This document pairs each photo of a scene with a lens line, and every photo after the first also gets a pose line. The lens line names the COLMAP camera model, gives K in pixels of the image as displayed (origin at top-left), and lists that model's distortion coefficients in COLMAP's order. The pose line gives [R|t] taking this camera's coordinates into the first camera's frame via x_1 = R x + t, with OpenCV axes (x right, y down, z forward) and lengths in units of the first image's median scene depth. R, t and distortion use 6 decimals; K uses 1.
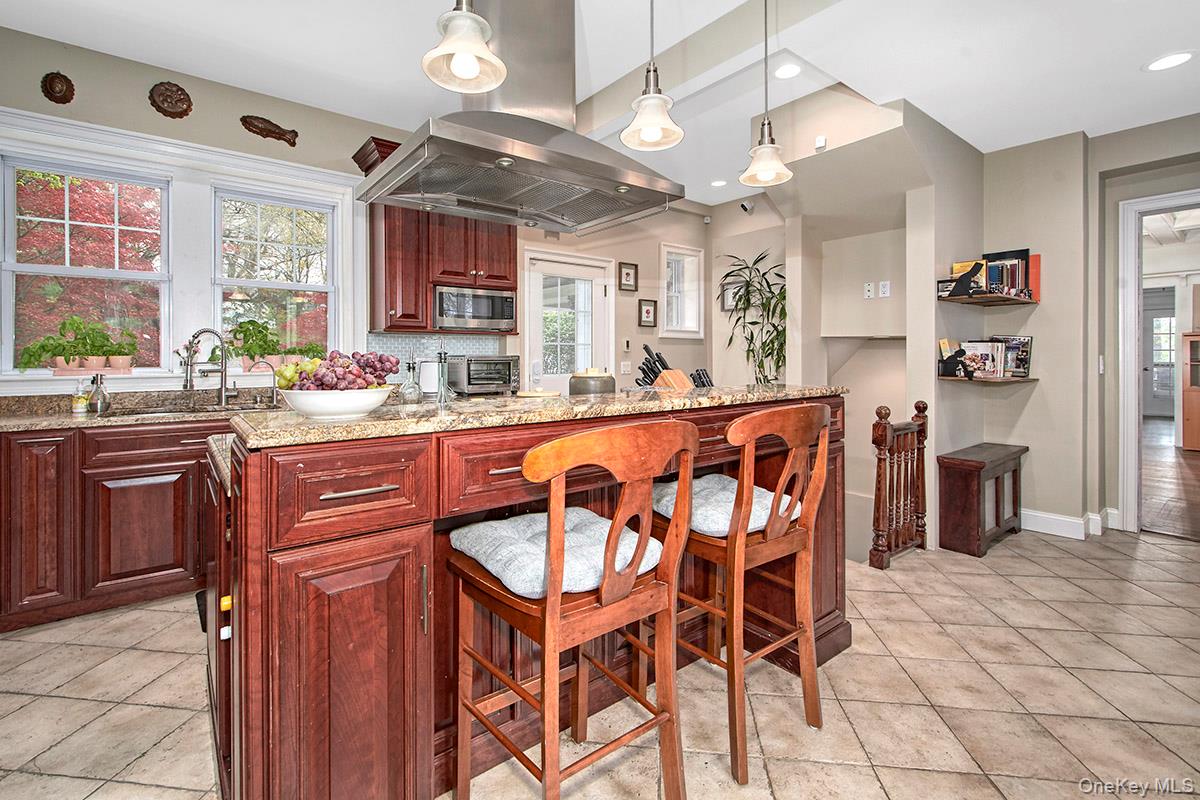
lens RADIAL K [[531.5, 0, 567.6], [0, 531.5, 357.9], [0, 0, 1]] dist [0.008093, -0.003928]
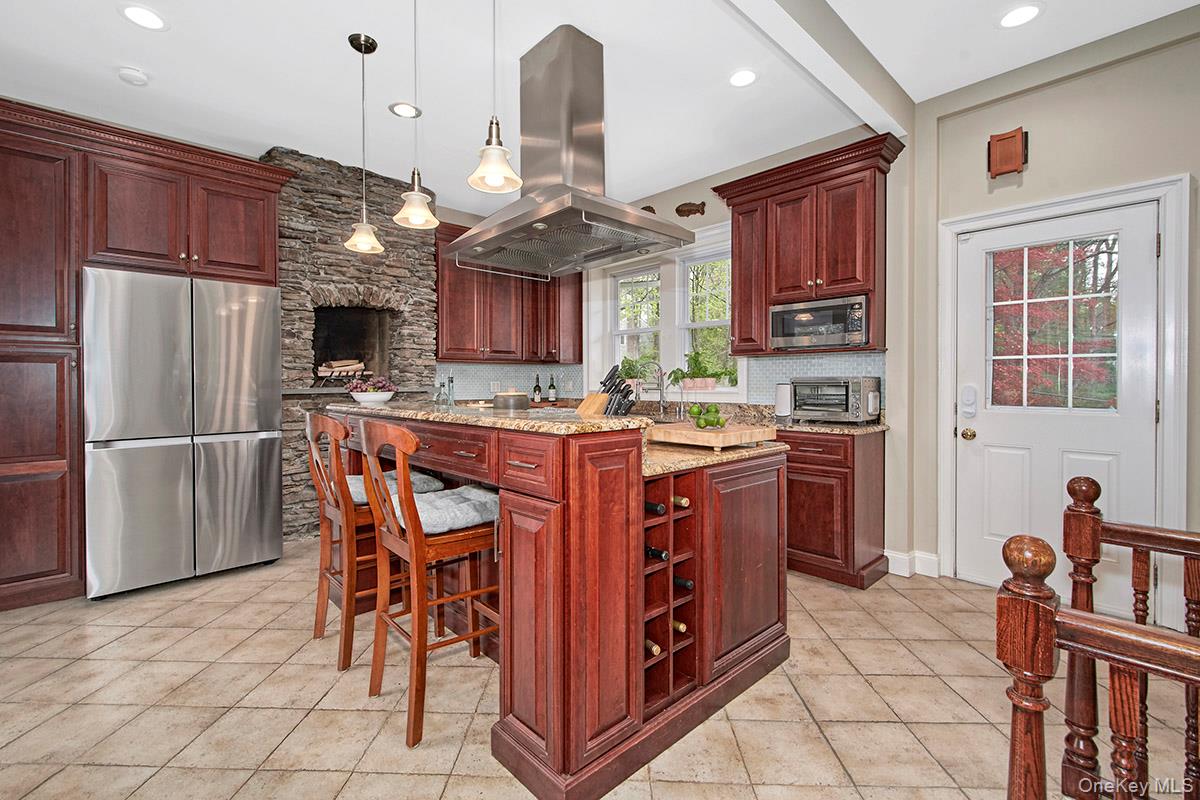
lens RADIAL K [[531.5, 0, 593.7], [0, 531.5, 390.7], [0, 0, 1]] dist [0.008093, -0.003928]
pose [[0.108076, 0.016012, -0.994014, 0.788951], [0.002252, 0.999864, 0.016351, 0.003140], [0.994140, -0.004006, 0.108025, 0.653220]]
